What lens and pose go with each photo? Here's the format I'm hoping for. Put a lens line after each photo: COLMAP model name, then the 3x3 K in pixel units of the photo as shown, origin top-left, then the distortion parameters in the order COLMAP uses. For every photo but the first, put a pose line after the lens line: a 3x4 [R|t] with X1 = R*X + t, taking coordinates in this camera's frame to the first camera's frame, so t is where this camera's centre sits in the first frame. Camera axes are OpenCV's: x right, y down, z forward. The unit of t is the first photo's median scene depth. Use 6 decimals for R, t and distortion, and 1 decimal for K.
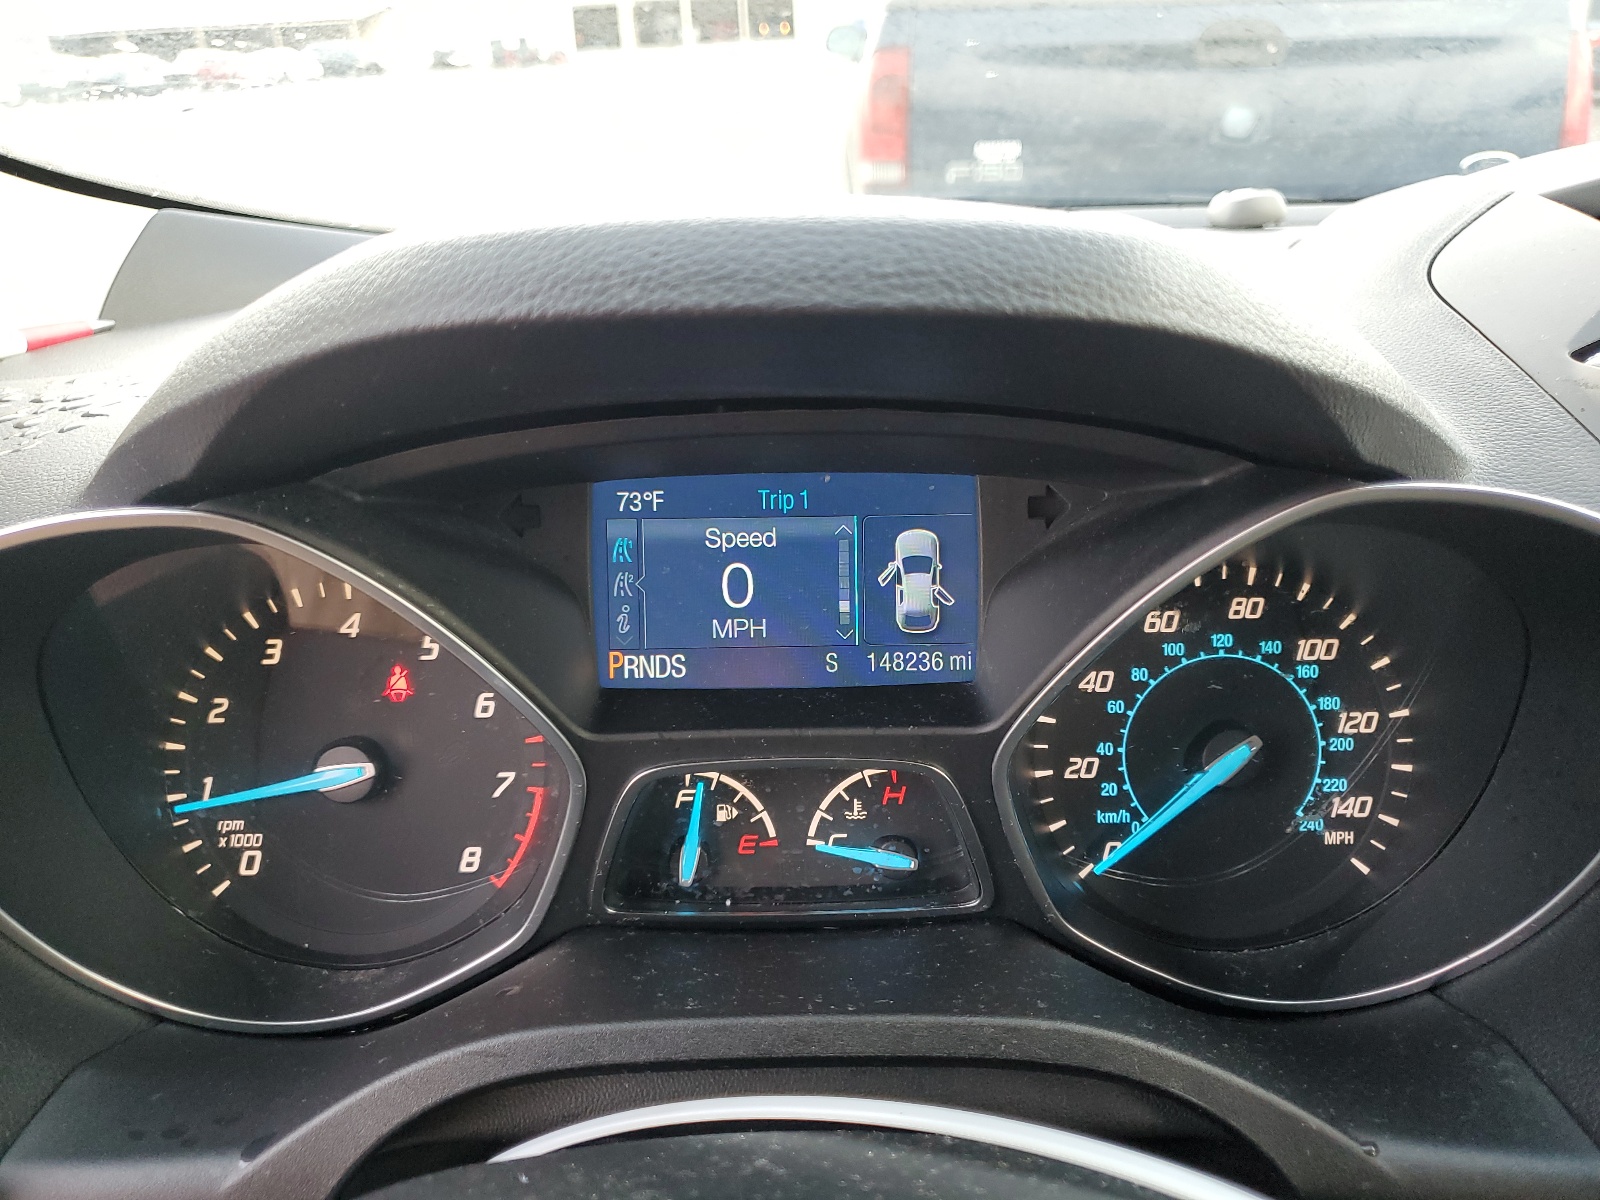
lens RADIAL K [[1220.6, 0, 804.7], [0, 1220.6, 604.8], [0, 0, 1]] dist [0.015946, 0.003081]
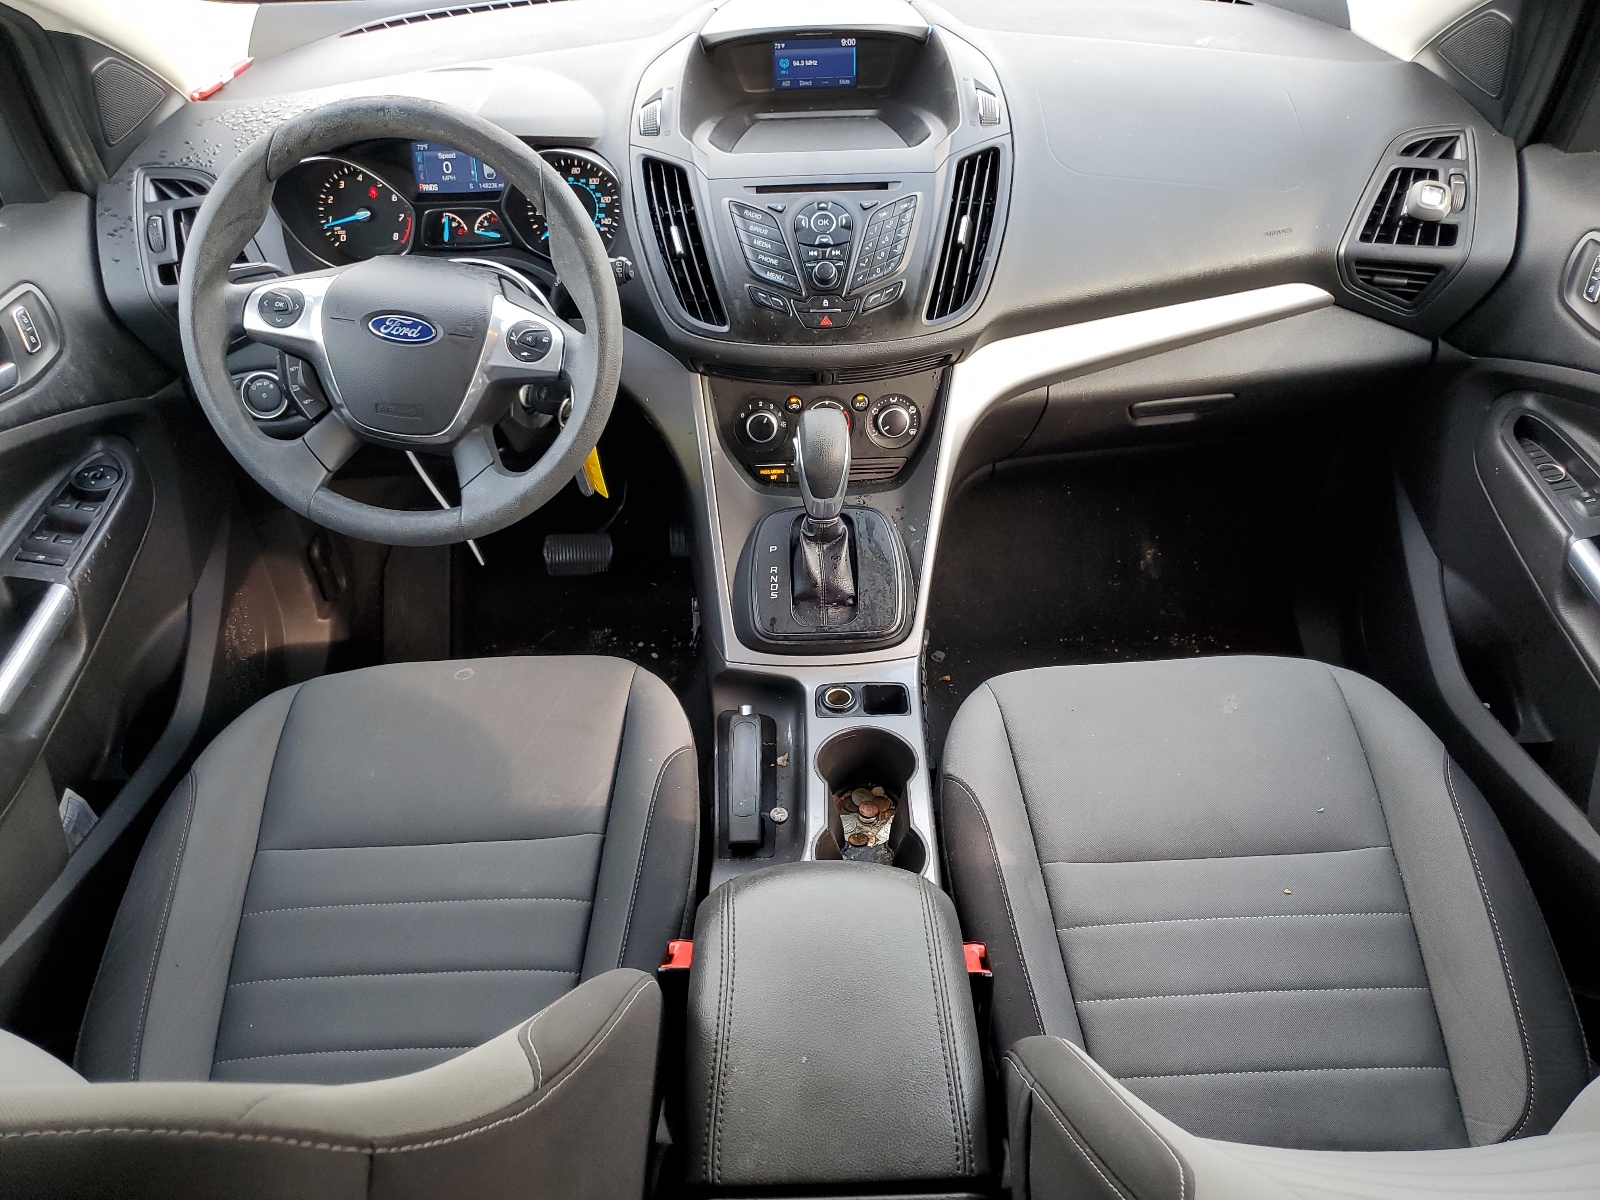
lens RADIAL K [[1220.6, 0, 791.0], [0, 1220.6, 602.7], [0, 0, 1]] dist [0.015946, 0.003081]
pose [[0.999909, -0.013318, -0.002066, 1.086181], [0.013144, 0.929719, 0.368035, -0.153945], [-0.002980, -0.368029, 0.929810, -3.408206]]
